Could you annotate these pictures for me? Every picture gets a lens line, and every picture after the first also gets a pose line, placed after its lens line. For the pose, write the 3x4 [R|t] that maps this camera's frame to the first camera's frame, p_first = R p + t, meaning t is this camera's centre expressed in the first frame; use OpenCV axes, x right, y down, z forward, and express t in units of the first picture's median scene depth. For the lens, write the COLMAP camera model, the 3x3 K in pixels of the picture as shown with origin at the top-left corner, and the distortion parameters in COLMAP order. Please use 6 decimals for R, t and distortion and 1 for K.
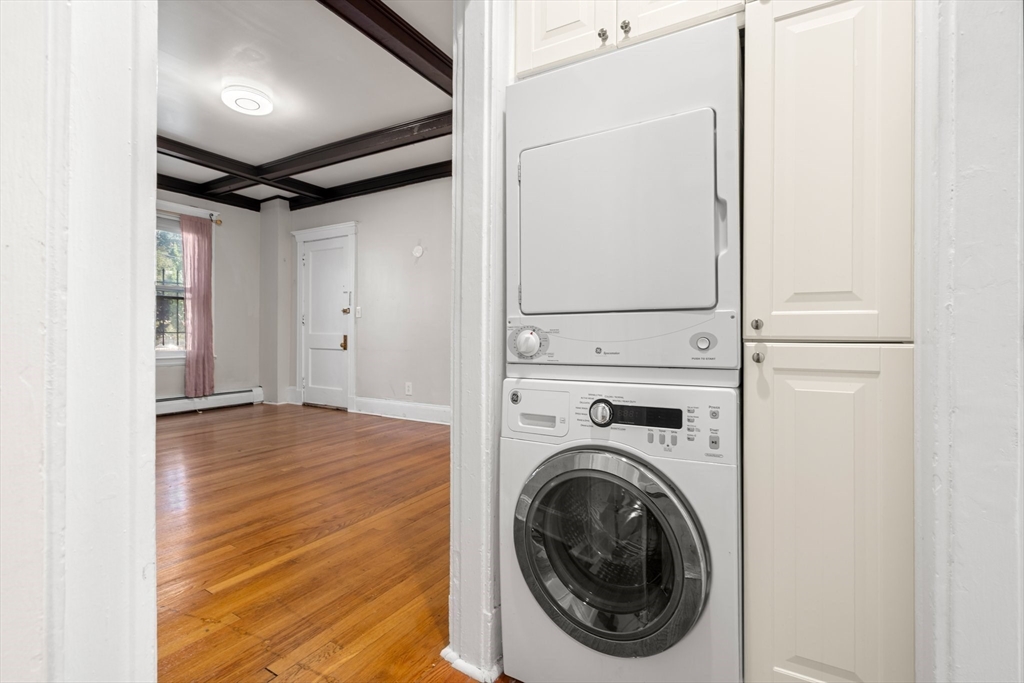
lens RADIAL K [[465.8, 0, 512.3], [0, 465.8, 334.2], [0, 0, 1]] dist [-0.006814, 0.003016]
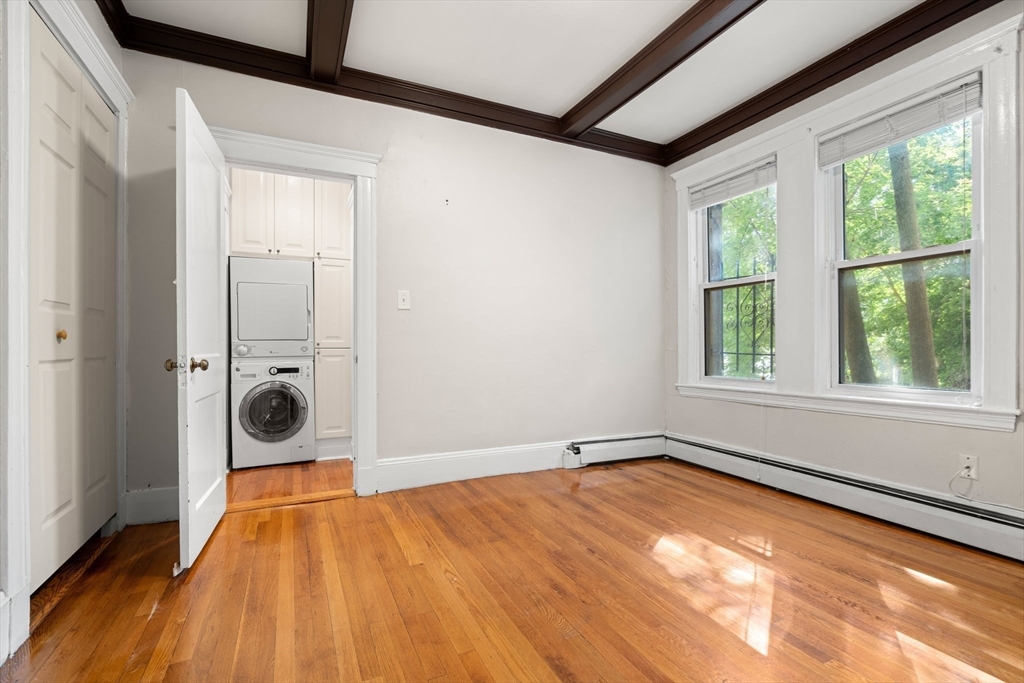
lens RADIAL K [[465.8, 0, 513.9], [0, 465.8, 343.5], [0, 0, 1]] dist [-0.006814, 0.003016]
pose [[0.566529, -0.003681, 0.824034, -0.869227], [0.007311, 0.999973, -0.000559, -0.005952], [-0.824010, 0.006342, 0.566540, -1.265291]]
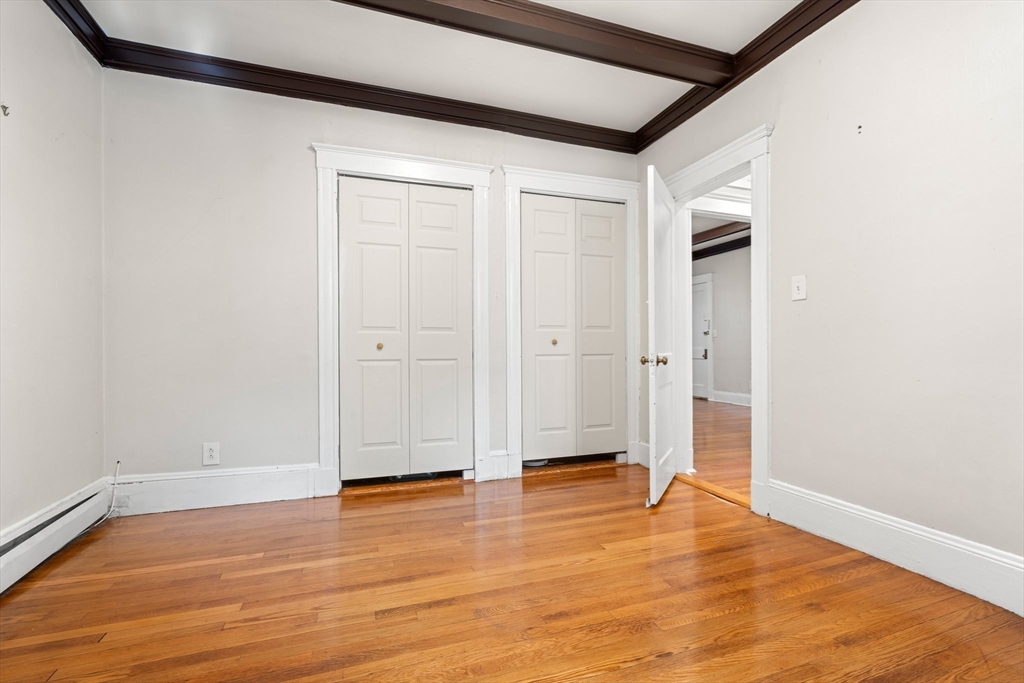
lens RADIAL K [[465.8, 0, 510.5], [0, 465.8, 349.2], [0, 0, 1]] dist [-0.006814, 0.003016]
pose [[0.752530, -0.008423, -0.658504, 0.425300], [0.008733, 0.999958, -0.002811, 0.002632], [0.658500, -0.003635, 0.752572, -1.496442]]
